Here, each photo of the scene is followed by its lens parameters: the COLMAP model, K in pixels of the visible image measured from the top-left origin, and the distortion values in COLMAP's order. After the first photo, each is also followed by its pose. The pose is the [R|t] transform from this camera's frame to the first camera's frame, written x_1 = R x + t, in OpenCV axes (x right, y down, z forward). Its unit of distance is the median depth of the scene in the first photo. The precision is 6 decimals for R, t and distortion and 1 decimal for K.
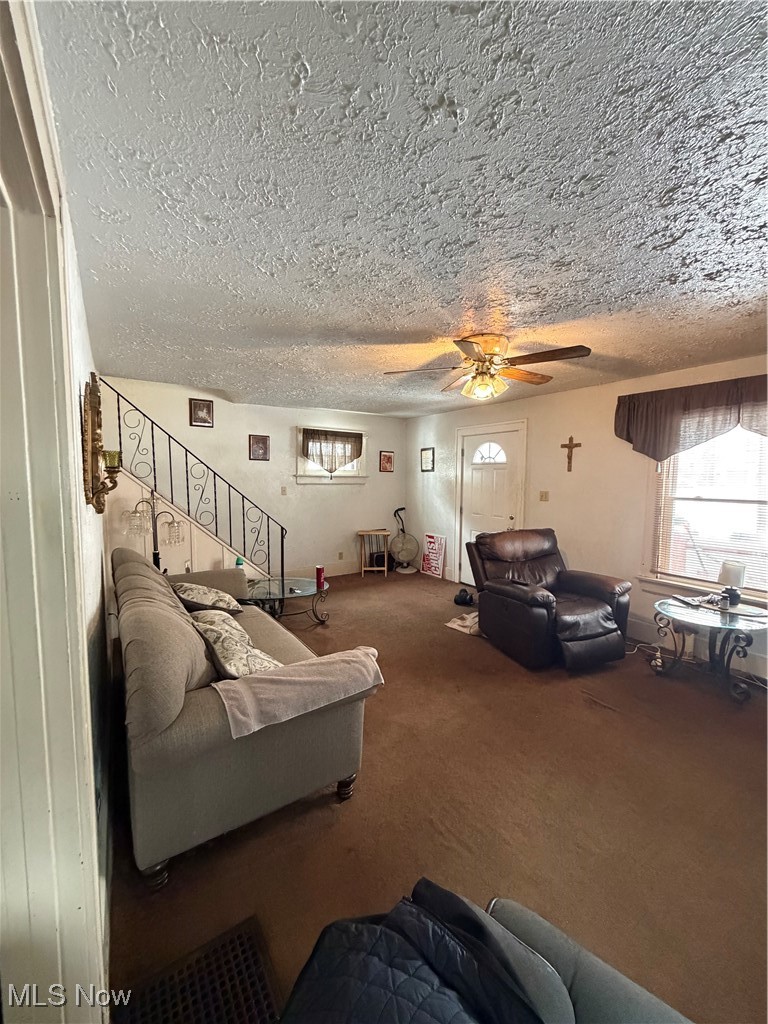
lens RADIAL K [[407.7, 0, 384.0], [0, 407.7, 510.2], [0, 0, 1]] dist [0.000213, -0.000499]
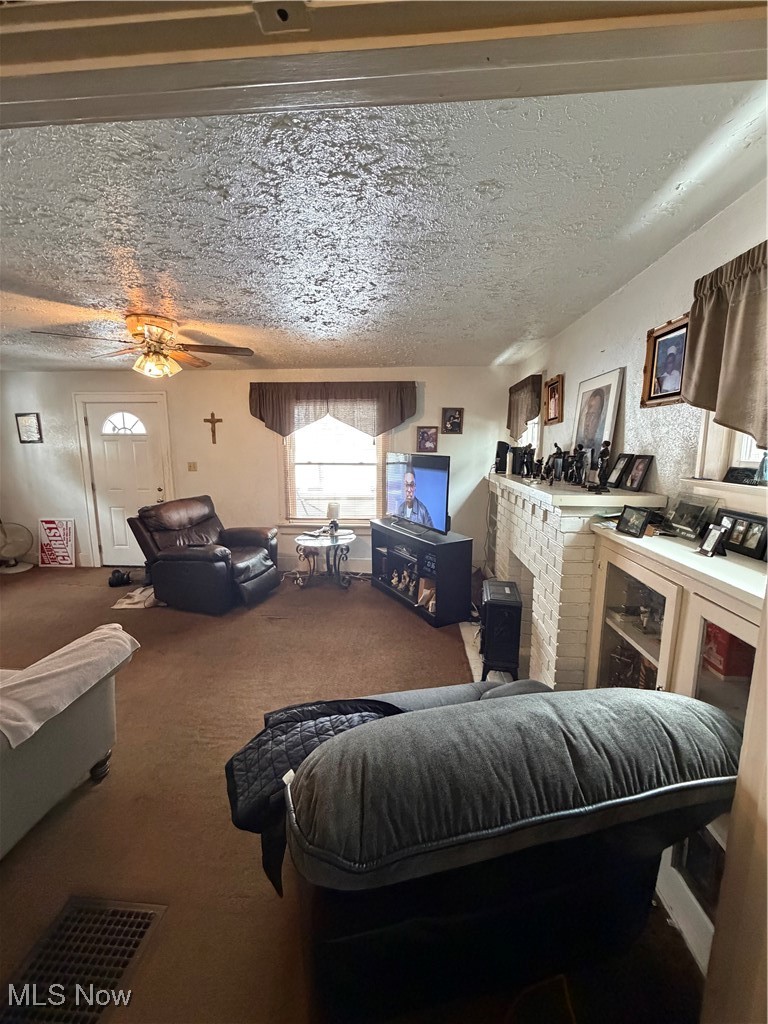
lens RADIAL K [[407.7, 0, 383.2], [0, 407.7, 510.6], [0, 0, 1]] dist [0.000213, -0.000499]
pose [[0.610722, -0.132092, 0.780749, -0.205906], [0.070908, 0.991150, 0.112223, -0.005375], [-0.788664, -0.013176, 0.614684, -0.086602]]
